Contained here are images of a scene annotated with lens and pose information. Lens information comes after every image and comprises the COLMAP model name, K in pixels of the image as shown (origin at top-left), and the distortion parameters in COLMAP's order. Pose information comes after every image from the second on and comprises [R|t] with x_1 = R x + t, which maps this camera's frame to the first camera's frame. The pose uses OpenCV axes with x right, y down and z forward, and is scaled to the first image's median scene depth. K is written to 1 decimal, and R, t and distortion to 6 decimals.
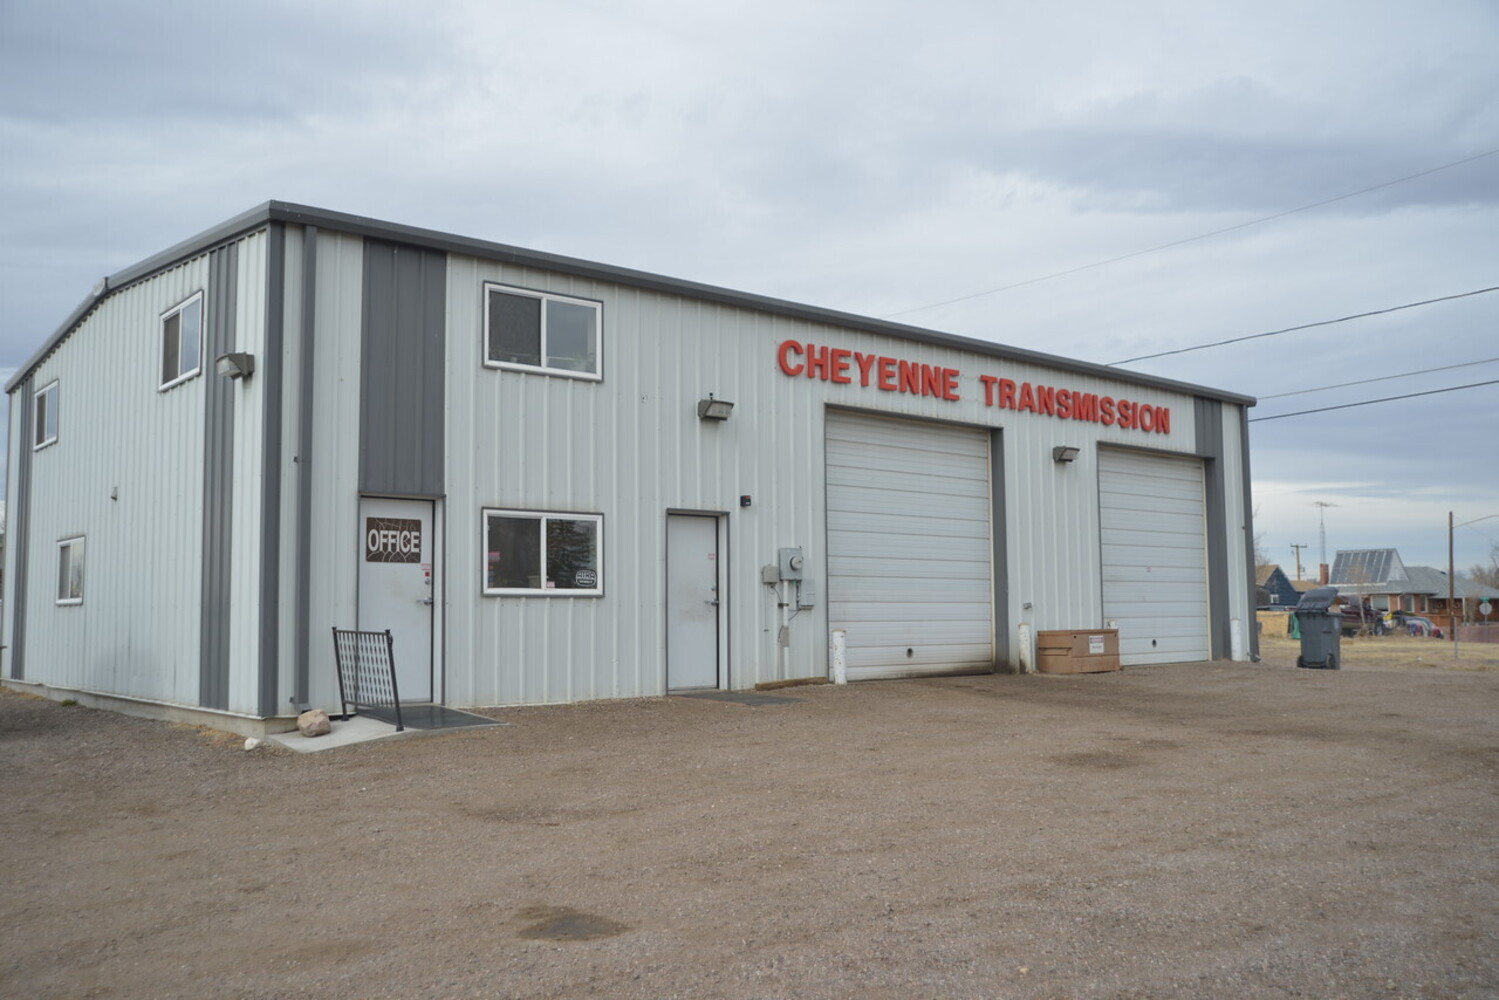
lens RADIAL K [[1183.8, 0, 750.9], [0, 1183.8, 494.8], [0, 0, 1]] dist [-0.078527, 0.102641]
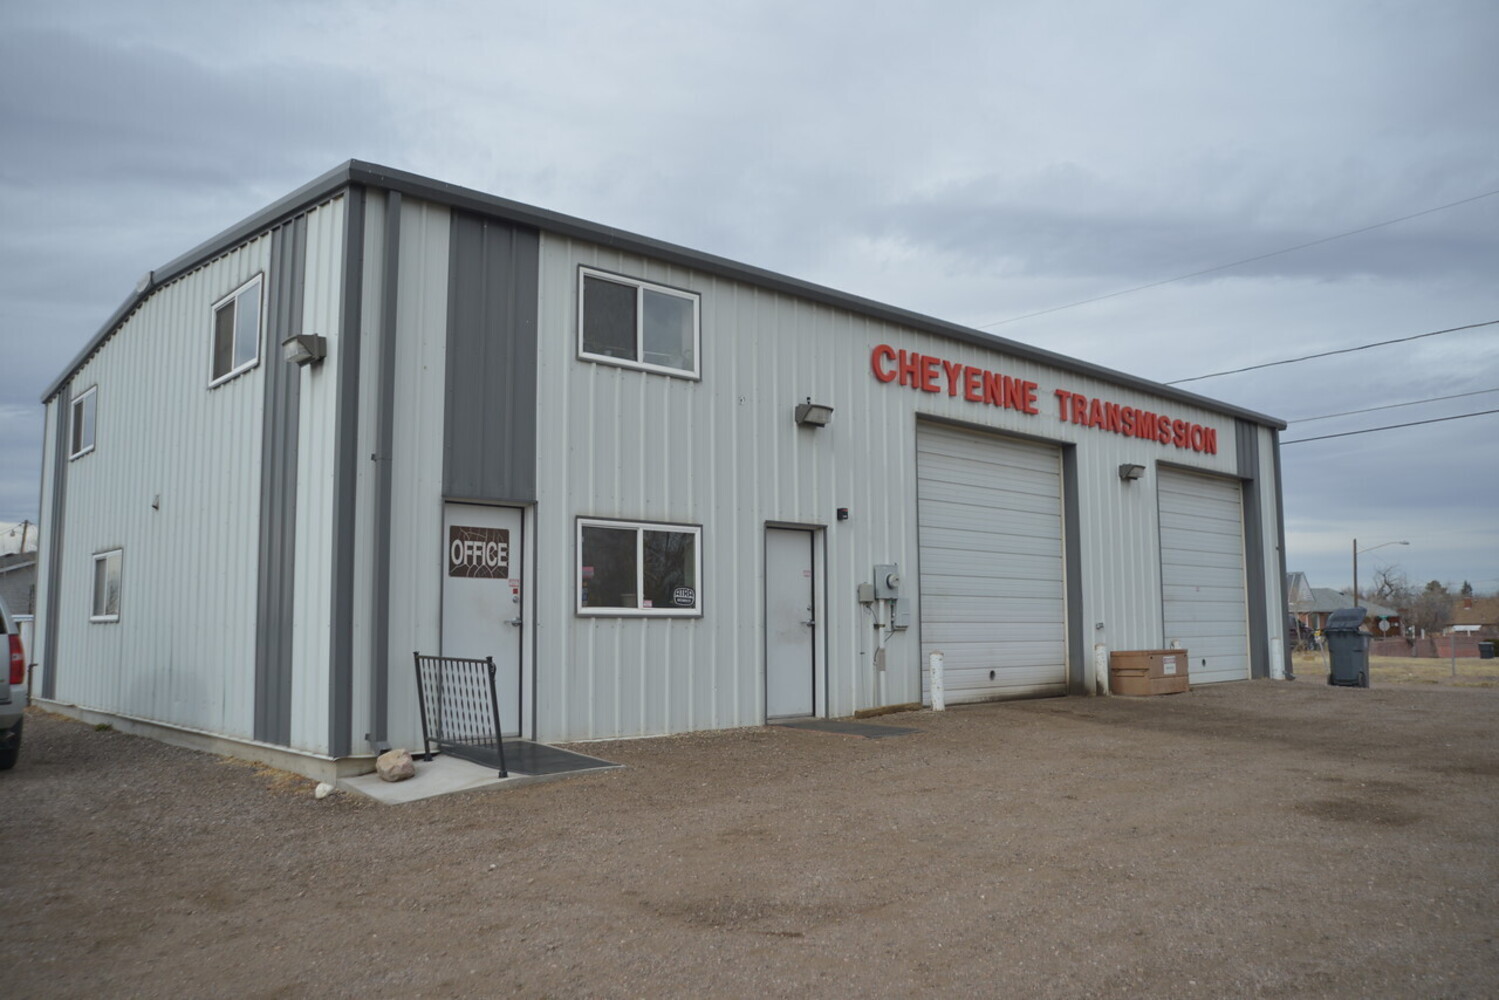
lens RADIAL K [[1061.6, 0, 749.5], [0, 1061.6, 500.0], [0, 0, 1]] dist [-0.108714, 0.092334]
pose [[0.999411, 0.006371, 0.033712, -0.112606], [-0.005635, 0.999744, -0.021891, 0.013705], [-0.033842, 0.021688, 0.999192, 0.180632]]
